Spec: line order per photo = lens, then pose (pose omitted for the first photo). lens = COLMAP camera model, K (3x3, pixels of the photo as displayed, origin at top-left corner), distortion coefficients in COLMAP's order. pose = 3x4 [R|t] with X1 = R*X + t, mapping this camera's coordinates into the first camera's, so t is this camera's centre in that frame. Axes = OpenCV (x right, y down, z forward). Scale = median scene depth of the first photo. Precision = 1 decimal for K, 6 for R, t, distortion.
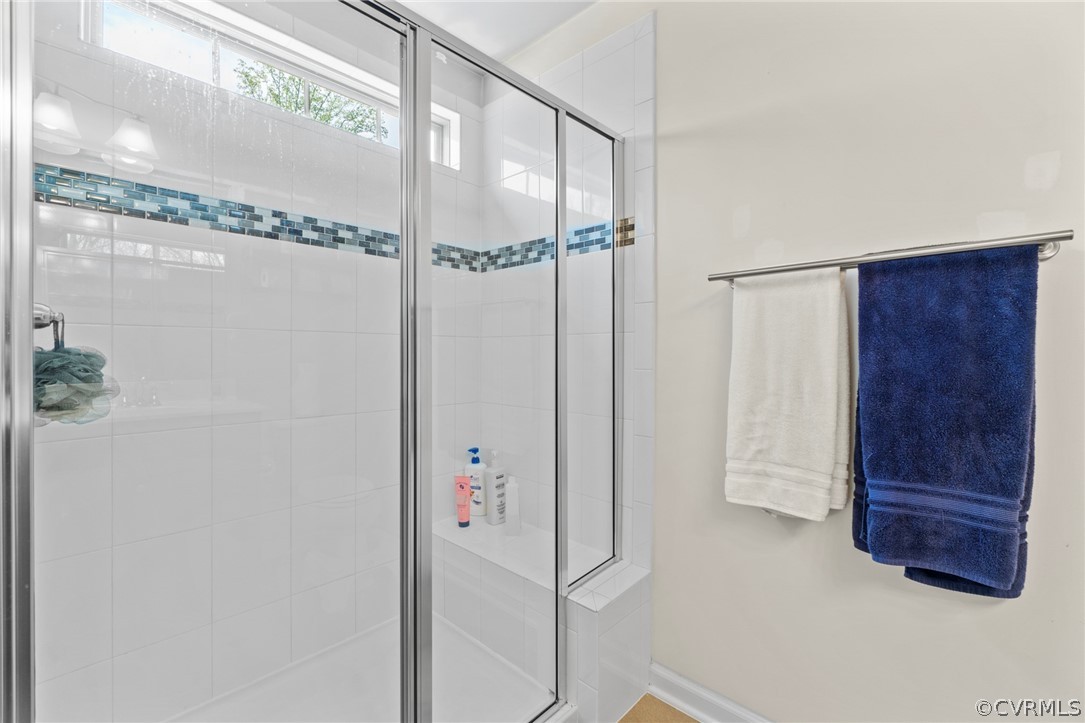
lens RADIAL K [[468.6, 0, 535.3], [0, 468.6, 354.7], [0, 0, 1]] dist [-0.007899, 0.001522]
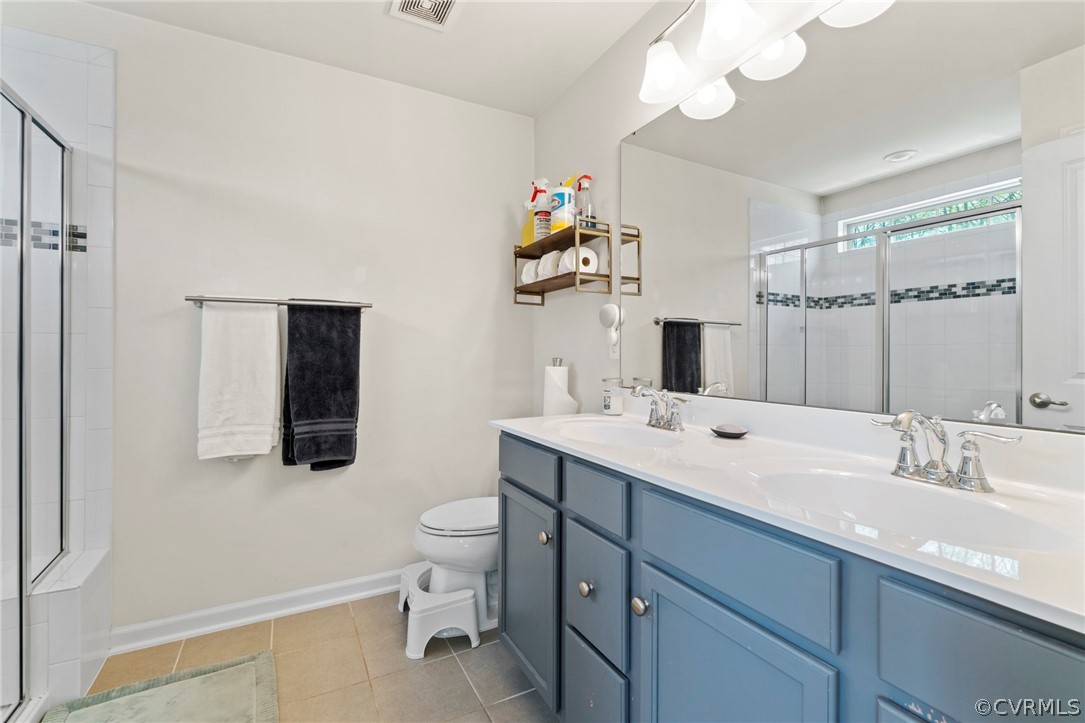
lens RADIAL K [[468.6, 0, 537.6], [0, 468.6, 352.8], [0, 0, 1]] dist [-0.007899, 0.001522]
pose [[0.315369, -0.004333, 0.948959, -0.679135], [-0.000747, 0.999988, 0.004814, -0.015978], [-0.948969, -0.002227, 0.315362, -0.453952]]
